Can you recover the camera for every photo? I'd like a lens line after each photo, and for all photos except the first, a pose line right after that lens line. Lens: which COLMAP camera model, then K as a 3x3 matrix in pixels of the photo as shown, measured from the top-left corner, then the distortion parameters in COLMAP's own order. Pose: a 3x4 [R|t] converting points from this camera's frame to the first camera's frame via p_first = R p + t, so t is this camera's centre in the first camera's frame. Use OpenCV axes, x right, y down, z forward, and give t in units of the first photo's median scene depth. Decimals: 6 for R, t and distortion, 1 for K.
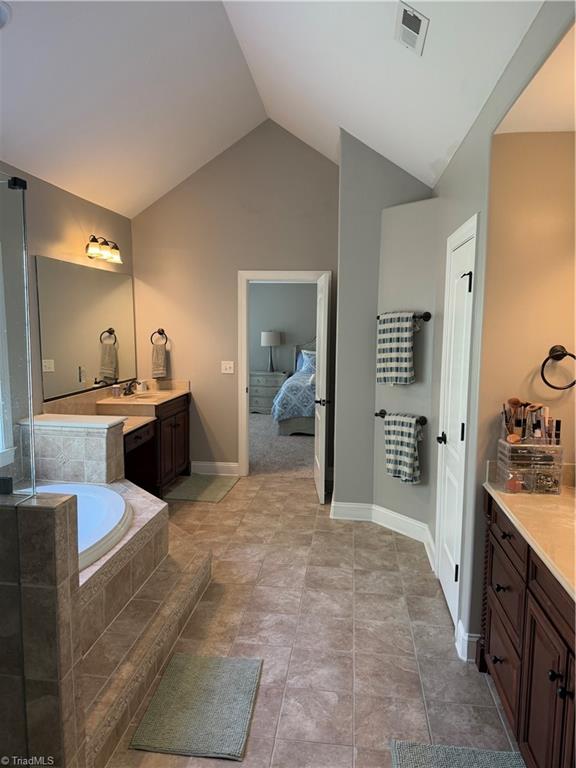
lens RADIAL K [[531.5, 0, 288.0], [0, 531.5, 384.0], [0, 0, 1]] dist [0.135410, -0.178254]
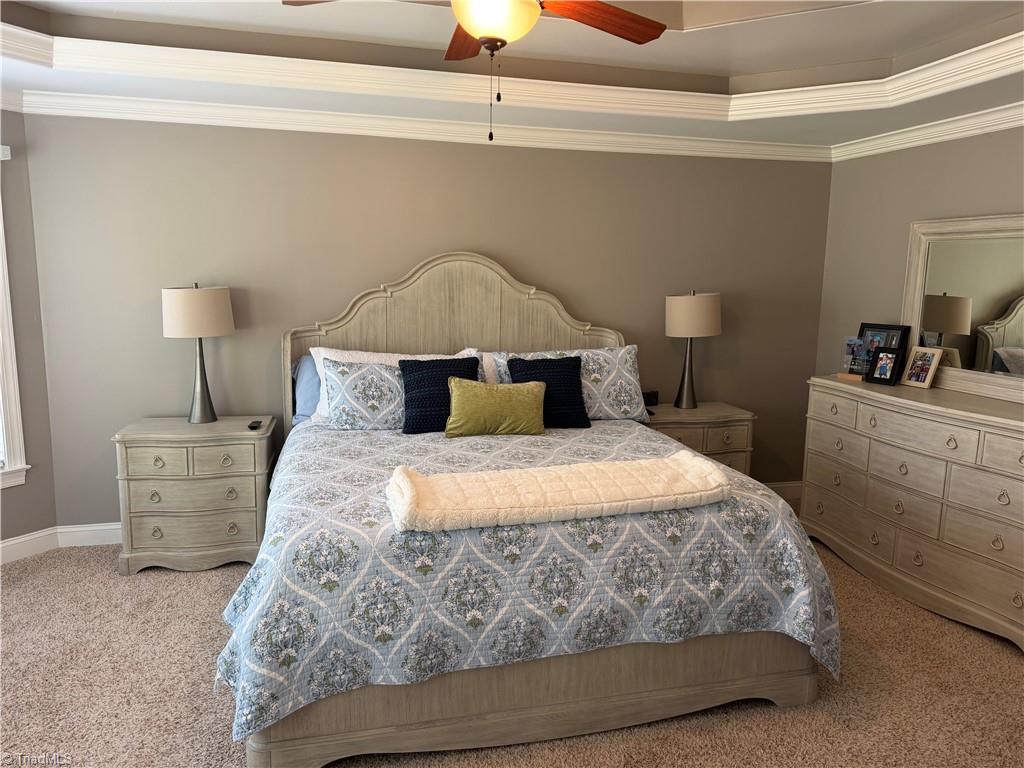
lens RADIAL K [[708.7, 0, 504.8], [0, 708.7, 387.9], [0, 0, 1]] dist [0.135410, -0.178254]
pose [[0.935693, -0.051849, 0.348984, -0.032147], [0.030946, 0.997392, 0.065210, -0.132202], [-0.351455, -0.050217, 0.934857, 1.170076]]
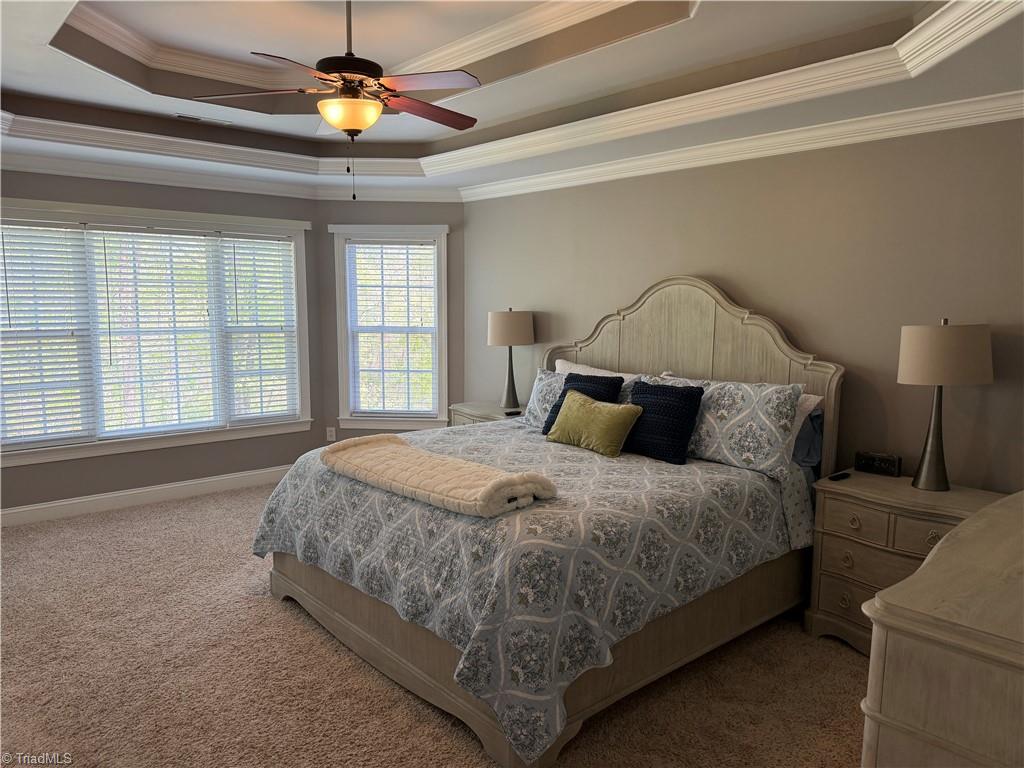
lens RADIAL K [[708.7, 0, 504.8], [0, 708.7, 387.9], [0, 0, 1]] dist [0.135410, -0.178254]
pose [[0.739912, 0.079589, -0.667978, 0.722929], [-0.070156, 0.996691, 0.041044, -0.127174], [0.669035, 0.016494, 0.743048, 1.227403]]
